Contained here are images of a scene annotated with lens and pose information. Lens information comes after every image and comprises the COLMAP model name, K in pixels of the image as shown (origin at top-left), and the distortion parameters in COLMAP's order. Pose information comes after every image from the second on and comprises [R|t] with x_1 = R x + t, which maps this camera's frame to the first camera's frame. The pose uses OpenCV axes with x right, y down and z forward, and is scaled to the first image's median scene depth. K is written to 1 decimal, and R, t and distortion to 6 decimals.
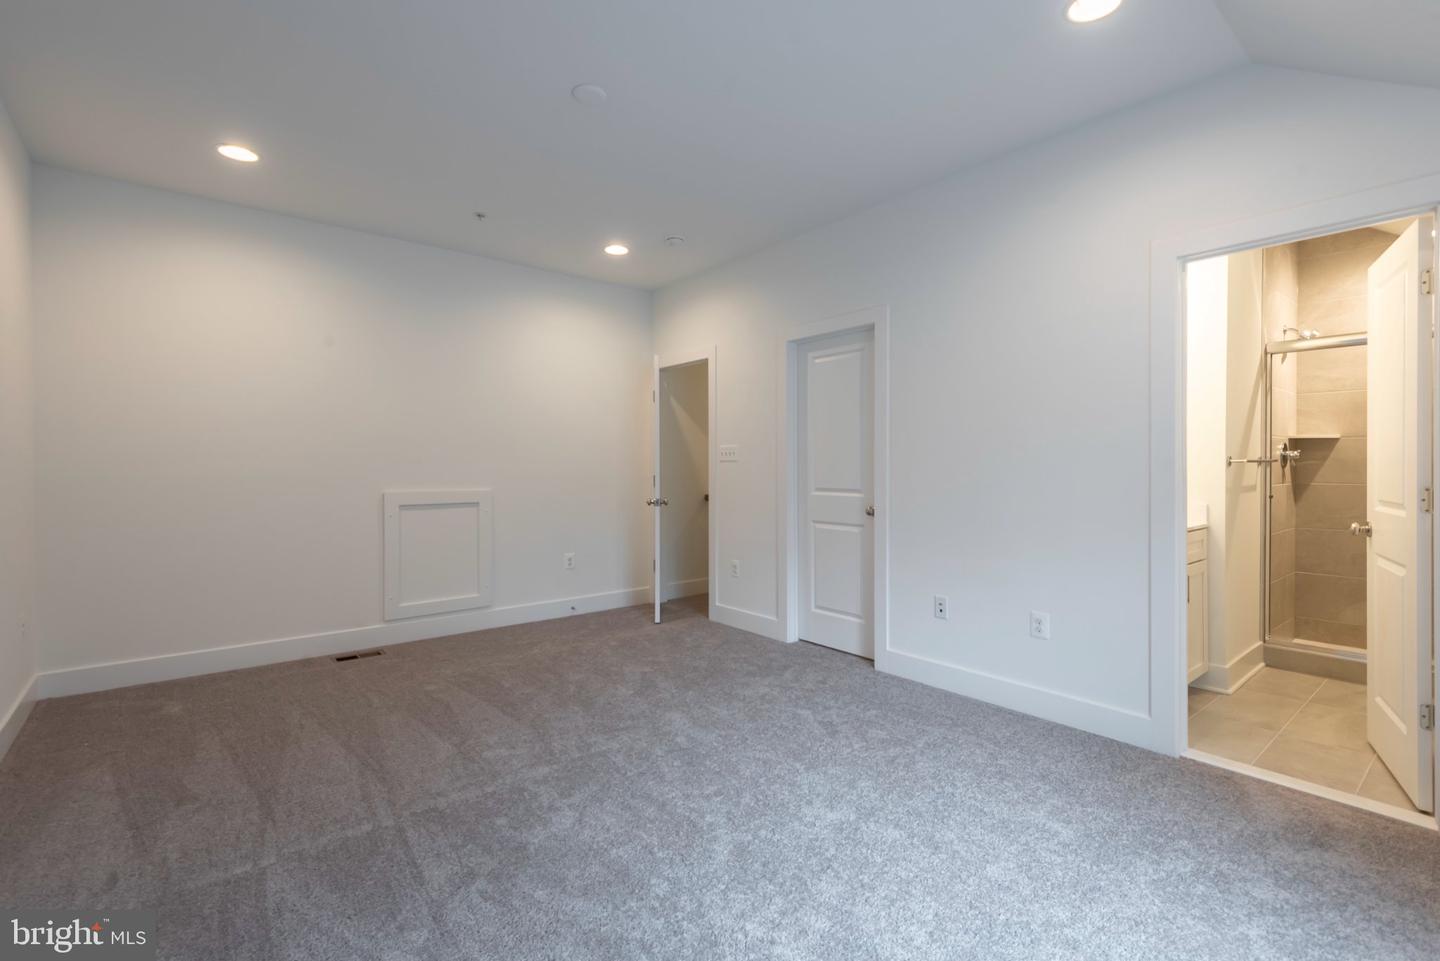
lens RADIAL K [[645.5, 0, 712.7], [0, 645.5, 469.8], [0, 0, 1]] dist [-0.000742, -0.000577]
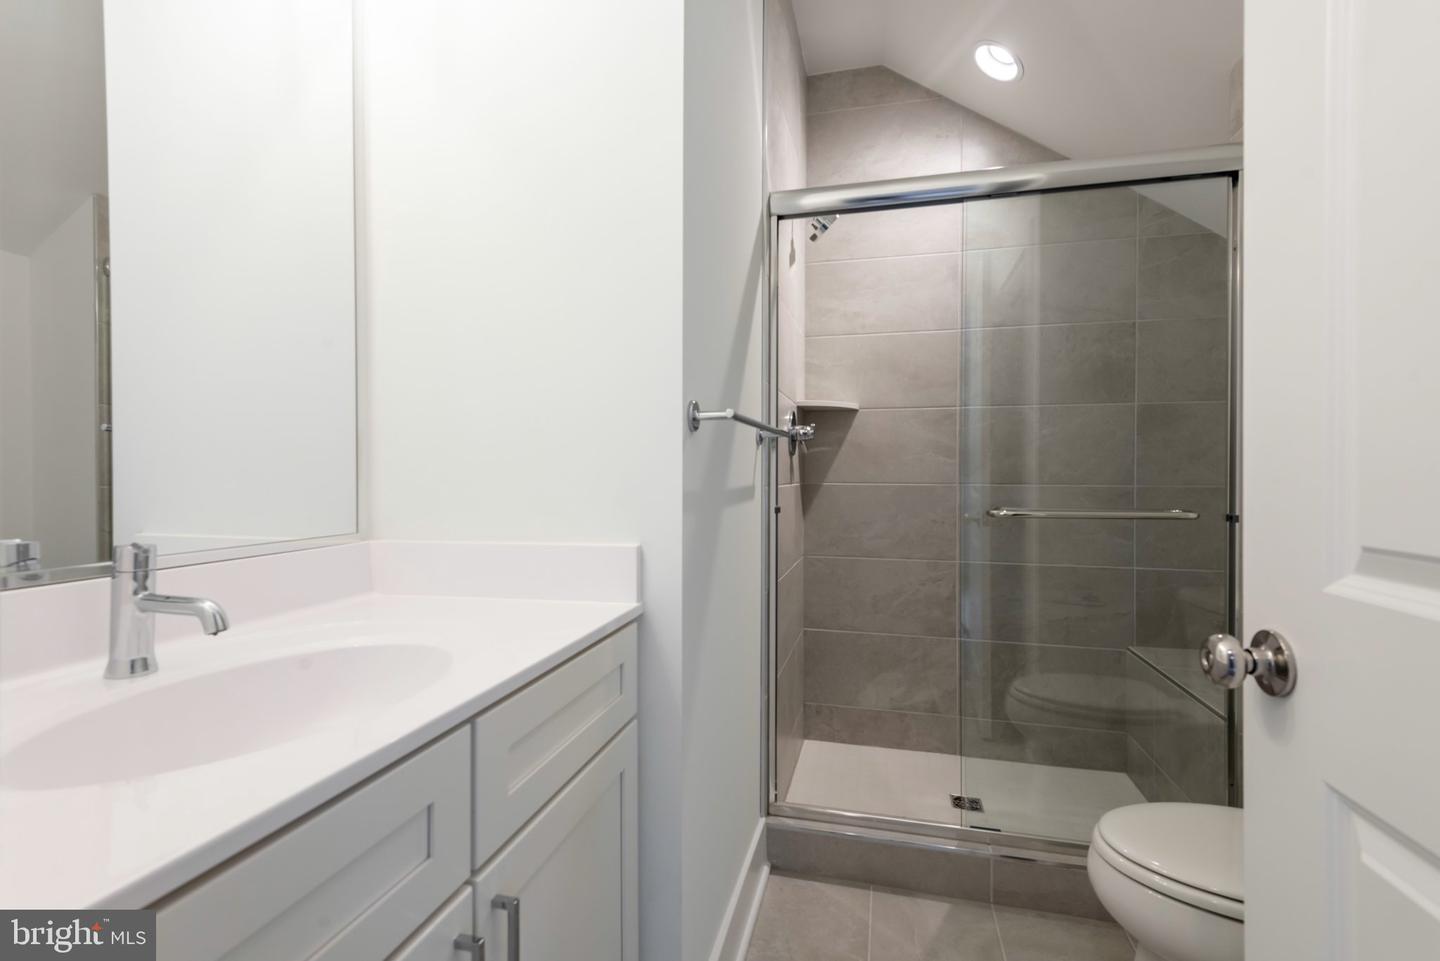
lens RADIAL K [[665.5, 0, 703.9], [0, 665.5, 468.7], [0, 0, 1]] dist [0.039427, -0.021030]
pose [[0.812713, 0.007580, 0.582615, 0.479556], [-0.000992, 0.999932, -0.011625, 0.015086], [-0.582663, 0.008870, 0.812665, 0.566617]]
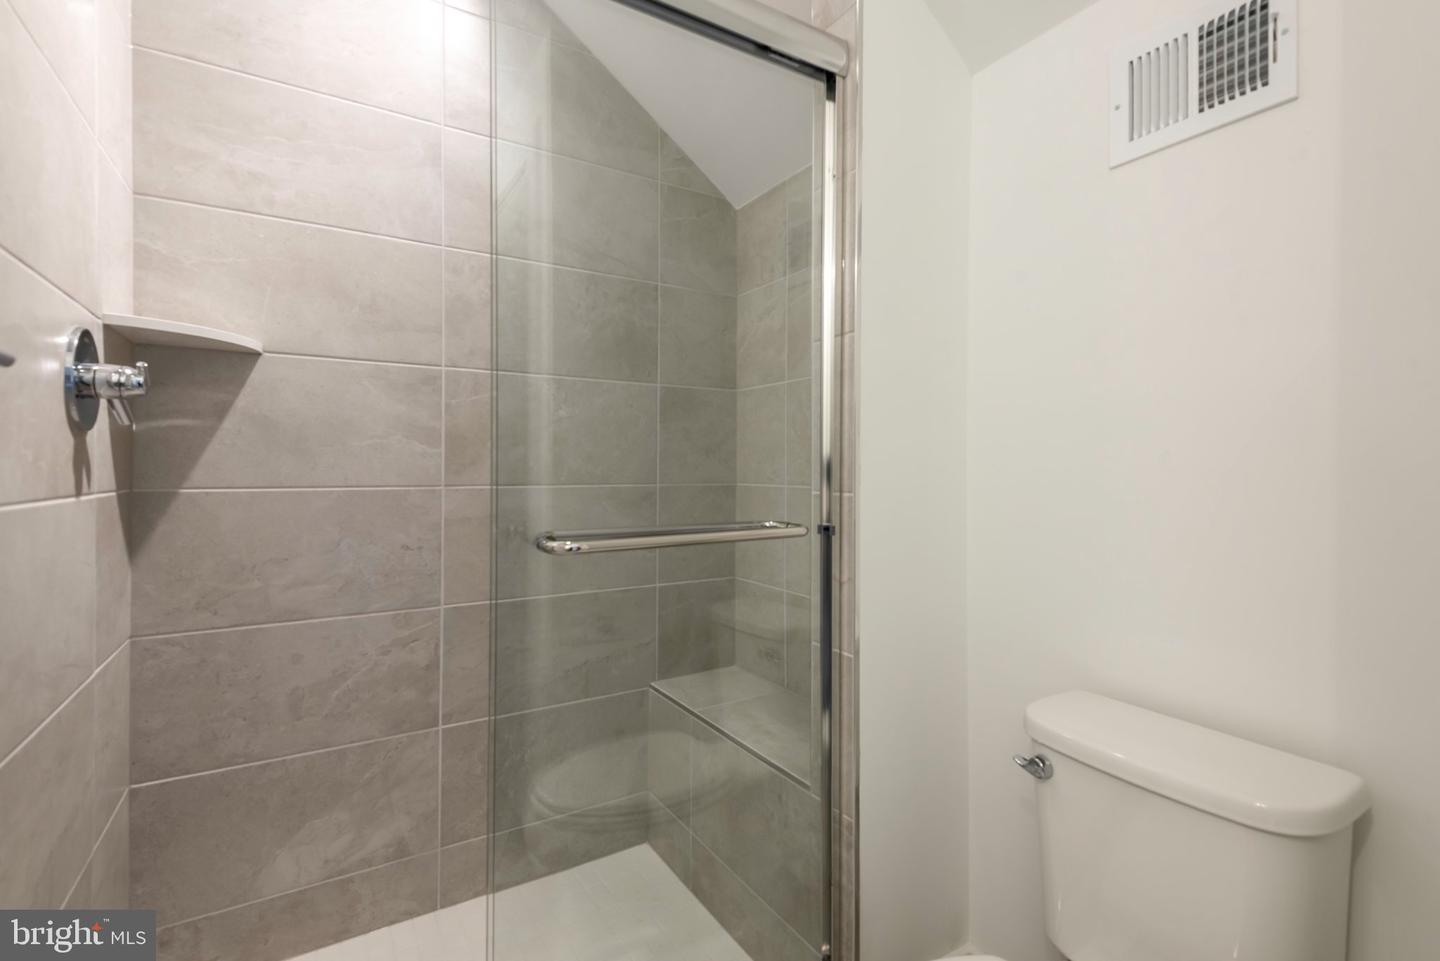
lens RADIAL K [[665.5, 0, 703.9], [0, 665.5, 468.7], [0, 0, 1]] dist [0.039427, -0.021030]
pose [[0.146005, 0.001884, 0.989282, 0.659735], [0.002739, 0.999994, -0.002308, 0.012535], [-0.989280, 0.003047, 0.145999, 0.721696]]
